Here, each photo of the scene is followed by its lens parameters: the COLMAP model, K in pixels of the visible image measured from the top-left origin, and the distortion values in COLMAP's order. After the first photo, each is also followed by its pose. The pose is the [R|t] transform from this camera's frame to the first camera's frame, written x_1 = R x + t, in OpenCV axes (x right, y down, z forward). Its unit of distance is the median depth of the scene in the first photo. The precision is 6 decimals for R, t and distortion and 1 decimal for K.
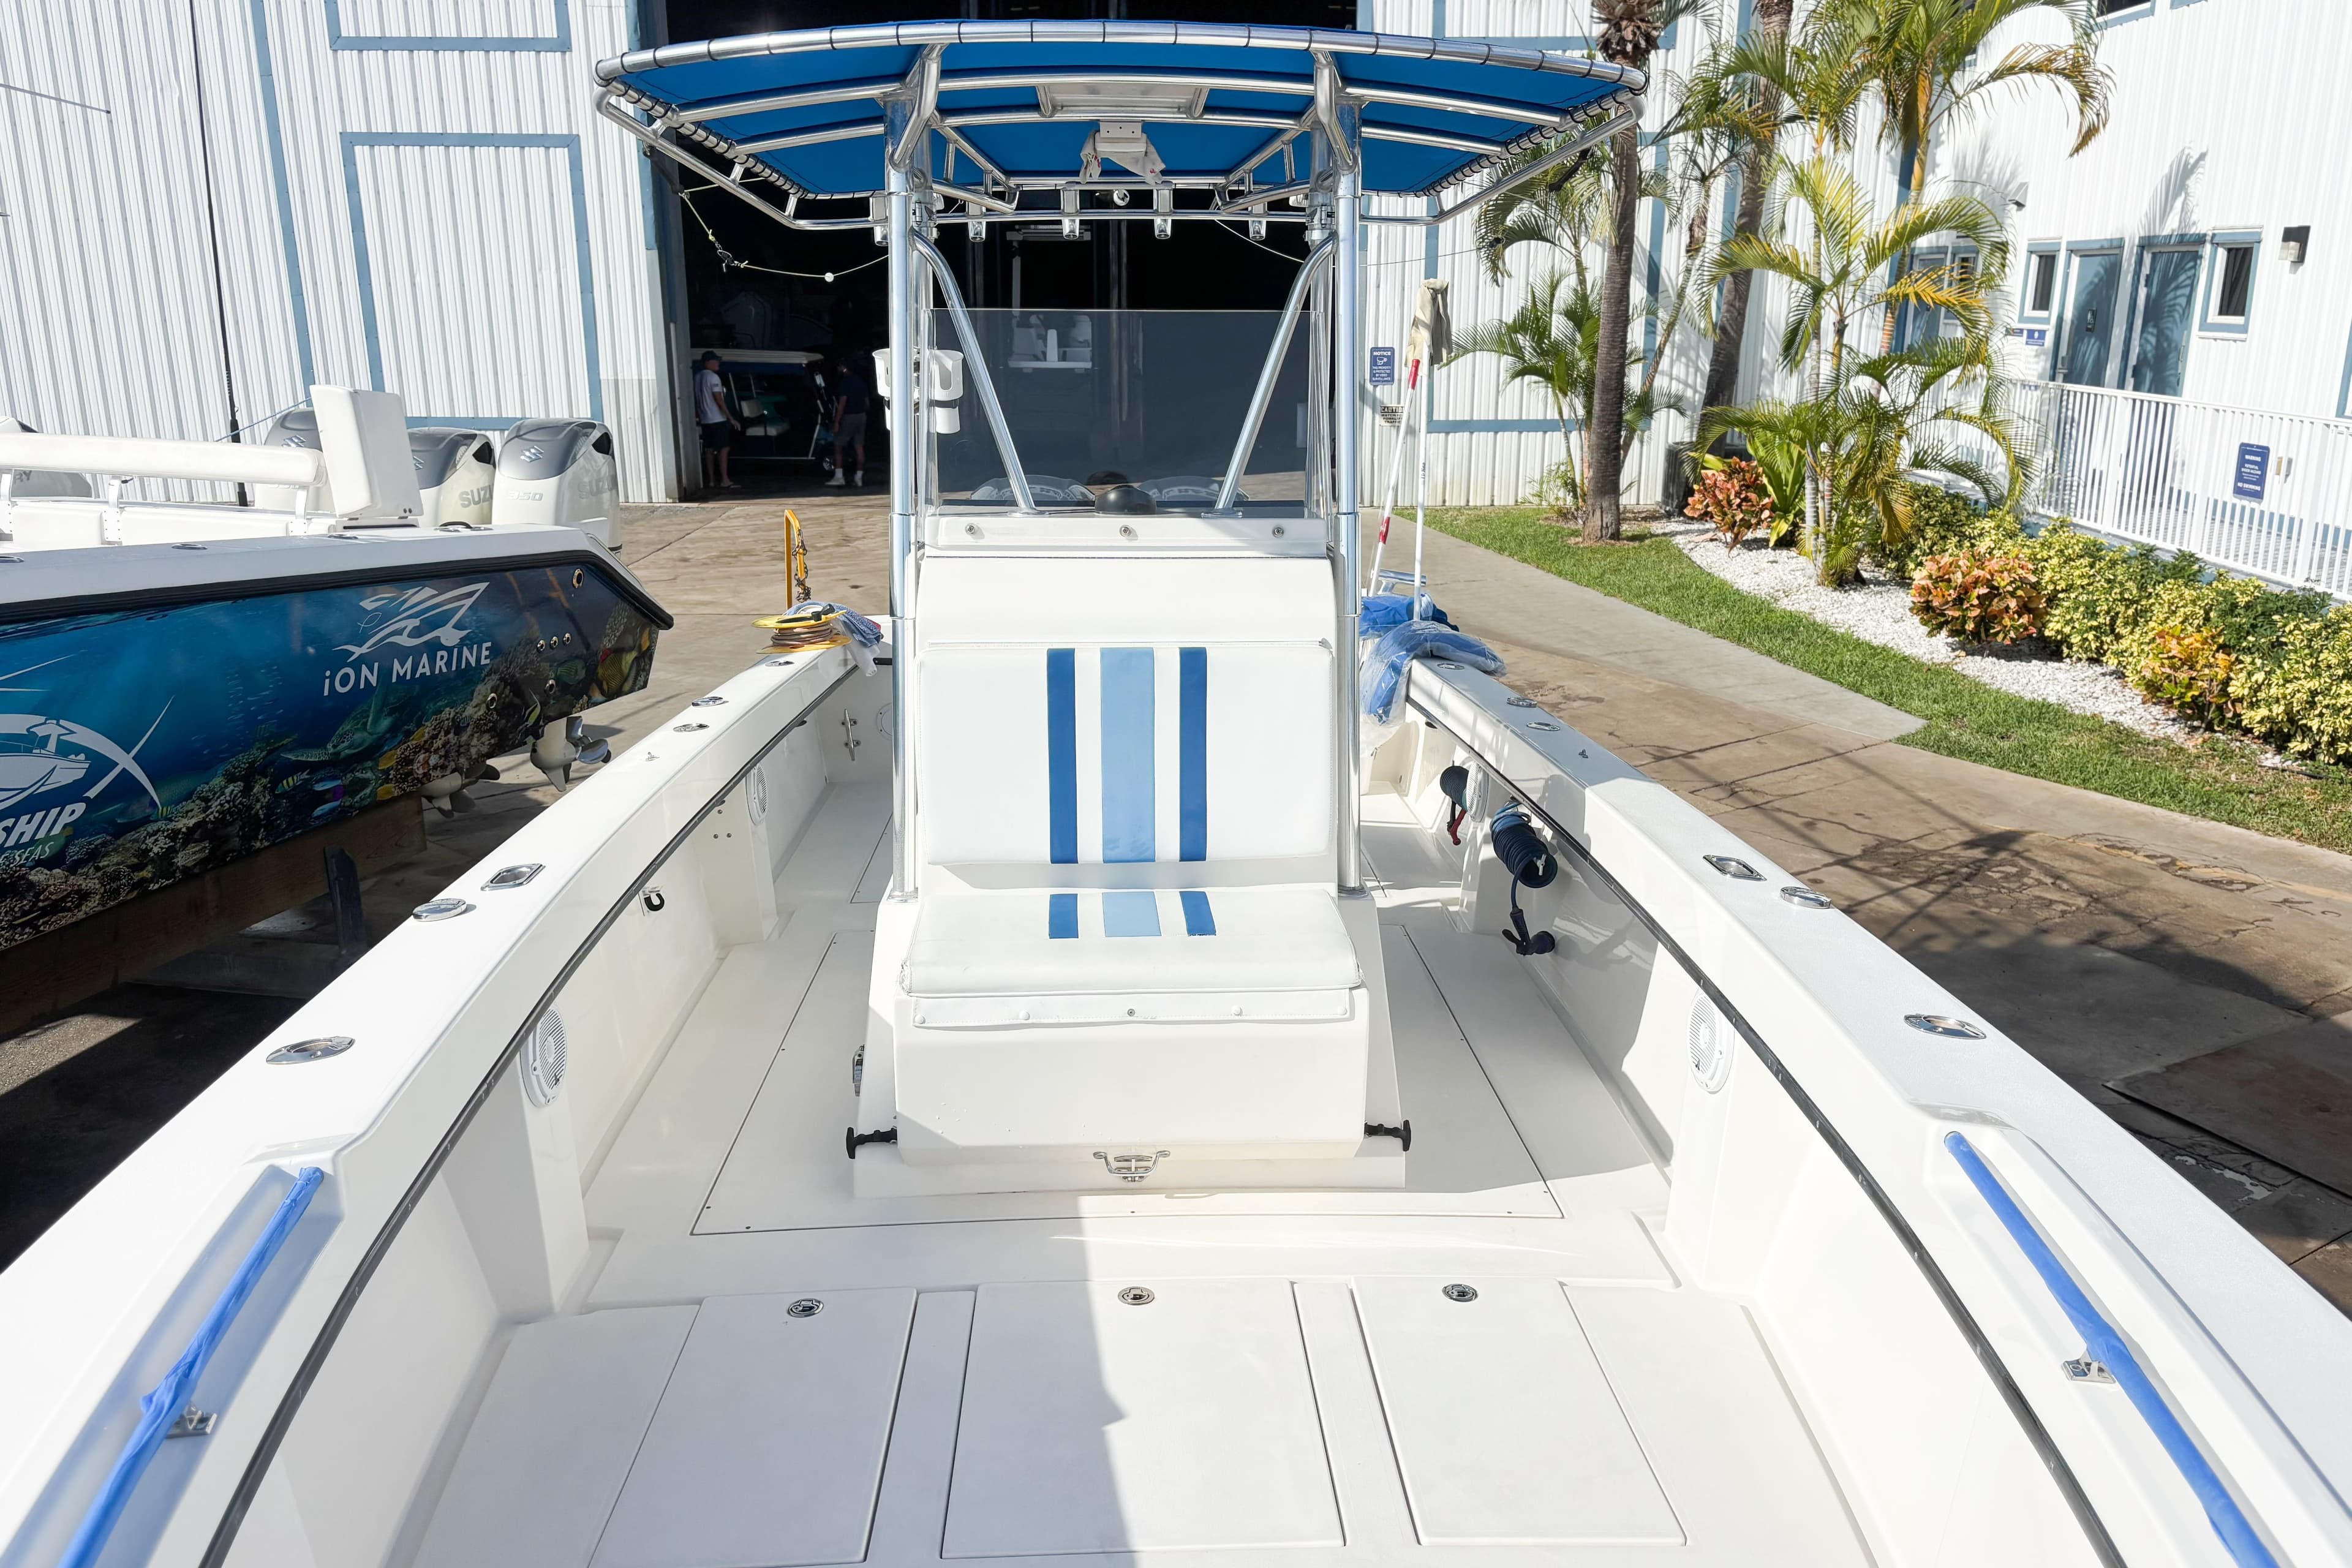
lens RADIAL K [[1755.9, 0, 1176.0], [0, 1755.9, 784.0], [0, 0, 1]] dist [0.032733, -0.037904]
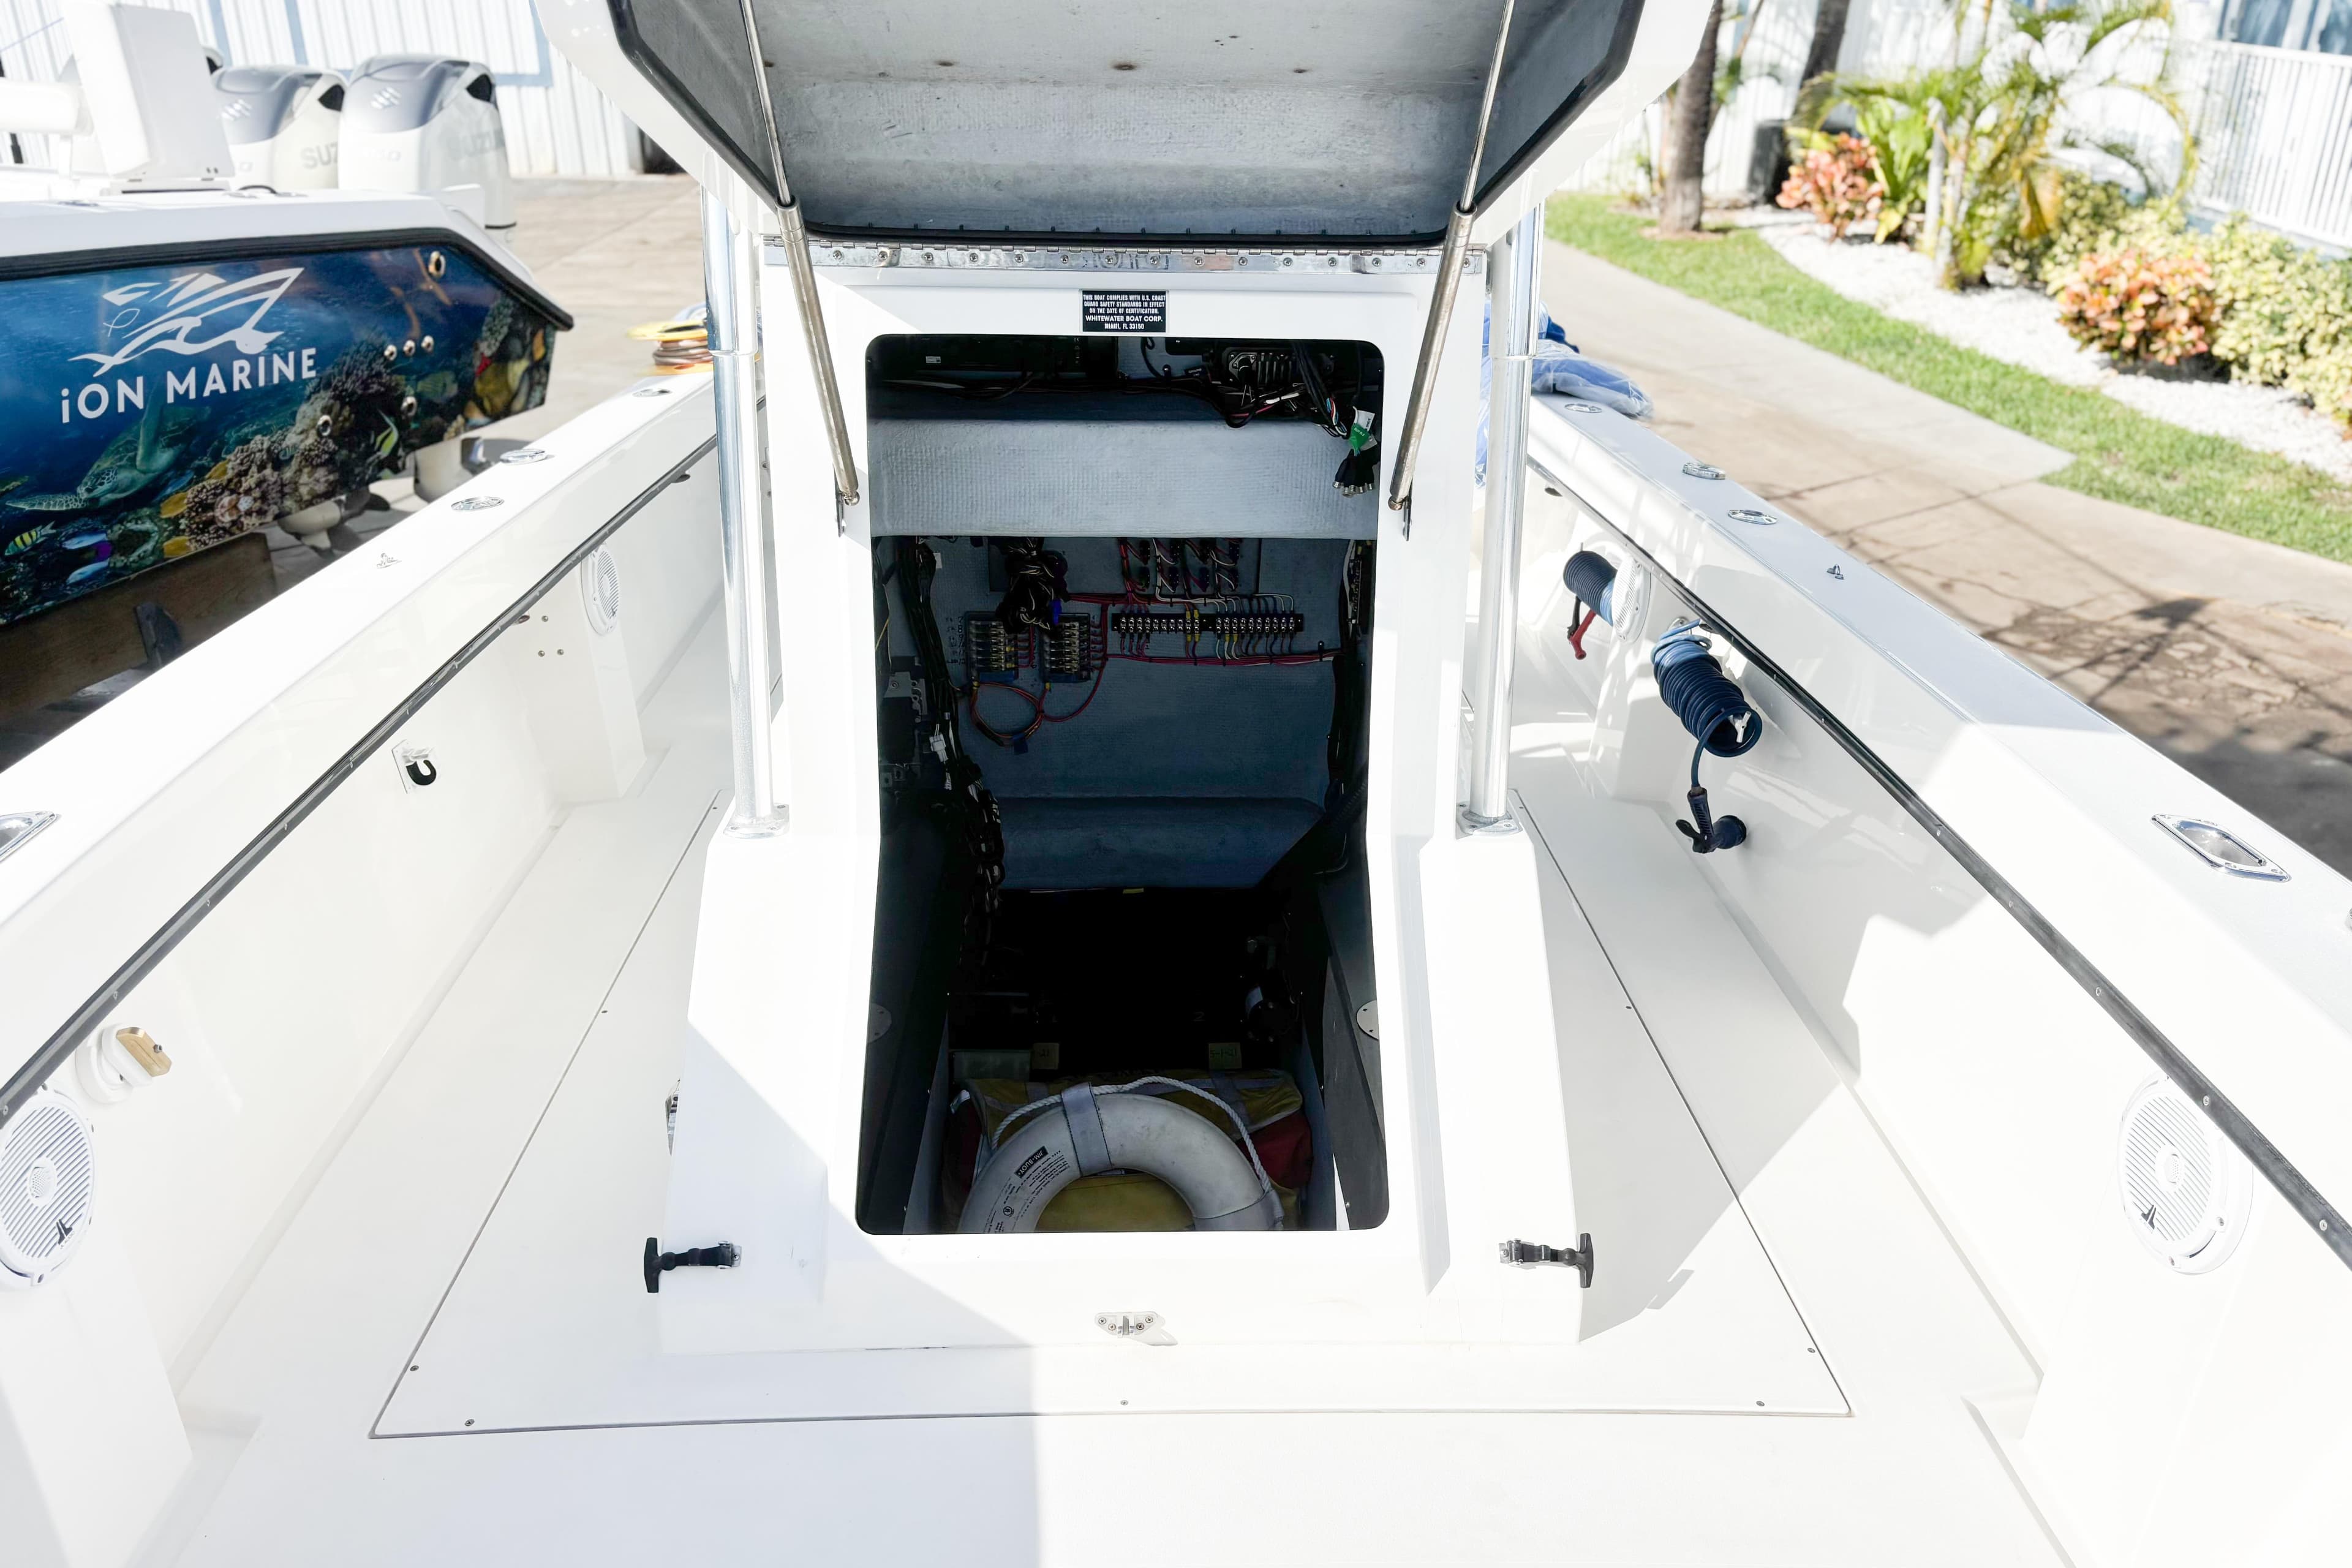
lens RADIAL K [[1753.1, 0, 1176.0], [0, 1753.1, 784.0], [0, 0, 1]] dist [0.024506, -0.012648]
pose [[0.999872, 0.014818, -0.005978, -0.002339], [-0.013606, 0.985748, 0.167677, -0.019489], [0.008377, -0.167574, 0.985824, 0.150500]]
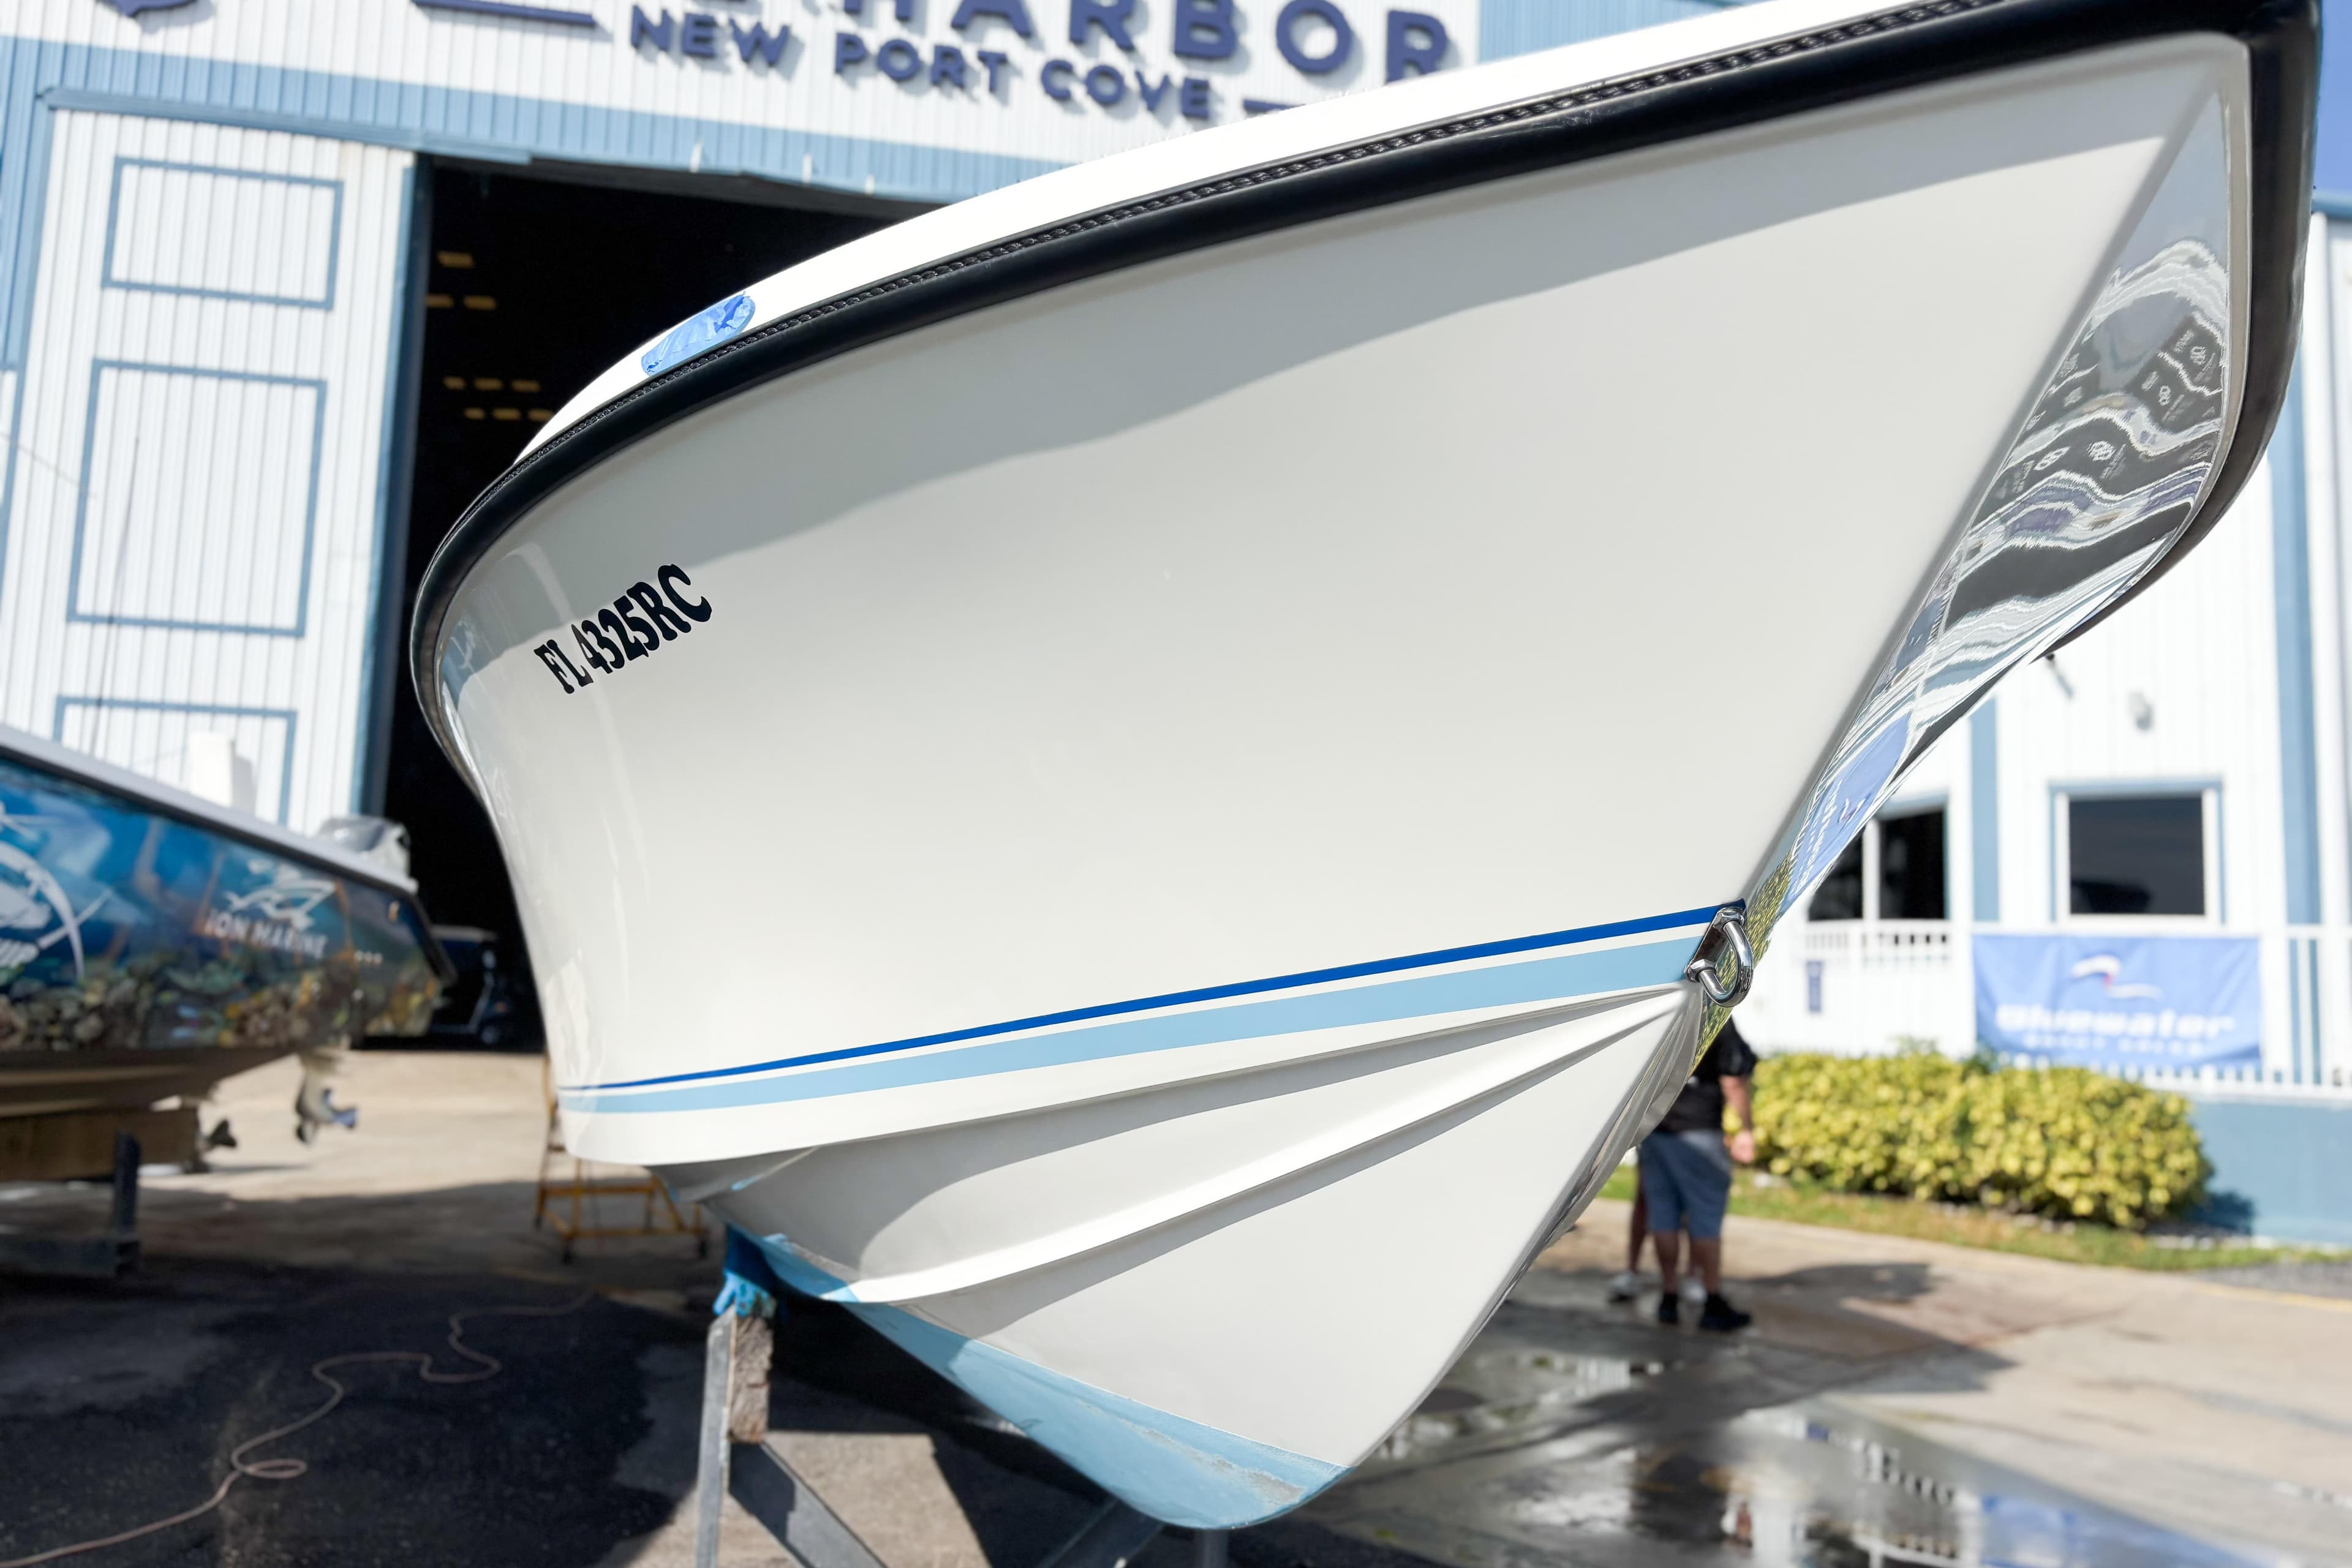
lens RADIAL K [[1769.0, 0, 1176.0], [0, 1769.0, 784.0], [0, 0, 1]] dist [0.037801, -0.051302]
pose [[0.978935, 0.057000, 0.196054, -0.050787], [0.021351, 0.926395, -0.375946, 0.204067], [-0.203052, 0.372213, 0.905664, -0.166839]]
